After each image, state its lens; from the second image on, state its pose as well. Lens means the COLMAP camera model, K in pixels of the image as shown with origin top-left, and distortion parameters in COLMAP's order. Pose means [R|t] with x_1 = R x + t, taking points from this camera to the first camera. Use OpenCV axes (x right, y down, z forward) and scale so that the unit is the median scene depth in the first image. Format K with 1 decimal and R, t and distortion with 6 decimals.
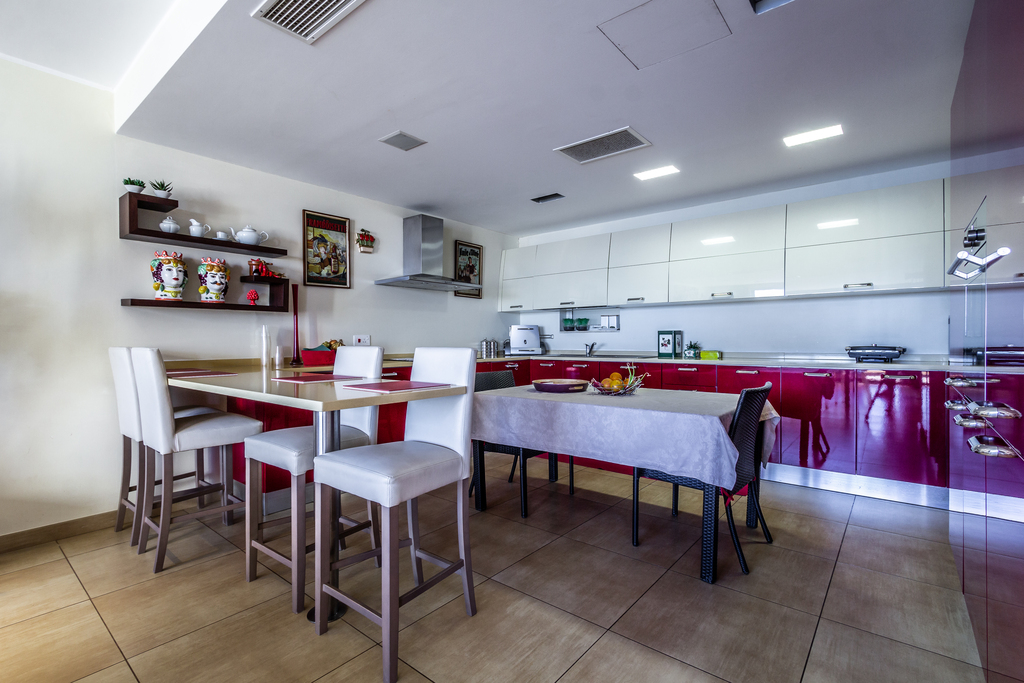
lens RADIAL K [[479.4, 0, 504.2], [0, 479.4, 329.9], [0, 0, 1]] dist [0.021104, -0.007112]
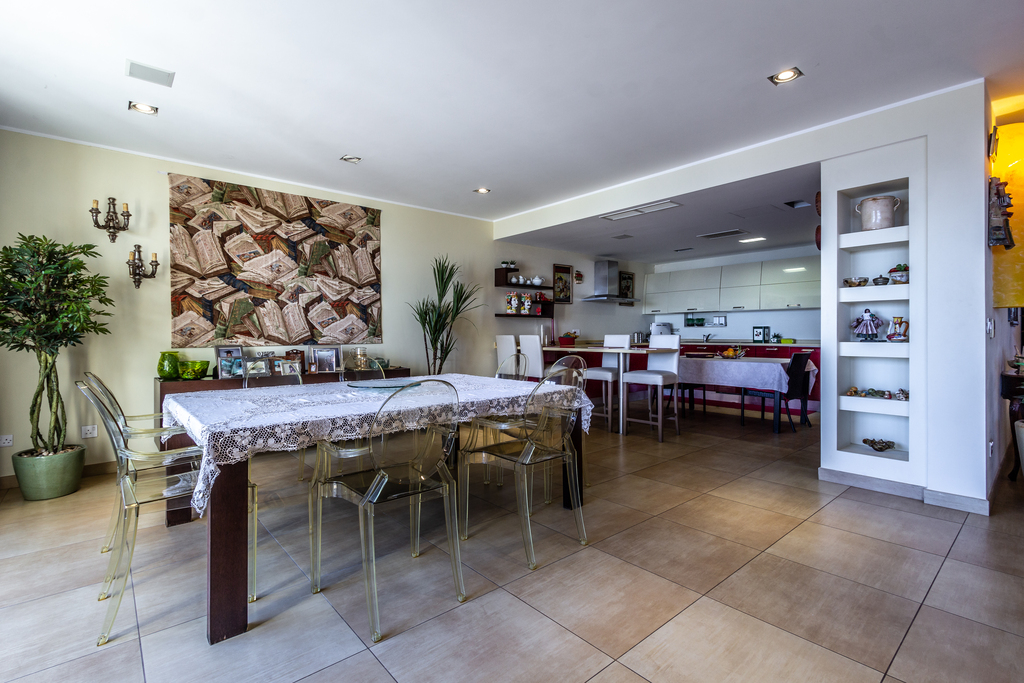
lens RADIAL K [[479.4, 0, 504.2], [0, 479.4, 329.9], [0, 0, 1]] dist [0.021104, -0.007112]
pose [[0.986560, -0.001739, -0.163387, -0.271173], [0.003974, 0.999903, 0.013358, -0.013016], [0.163348, -0.013828, 0.986472, -0.827622]]
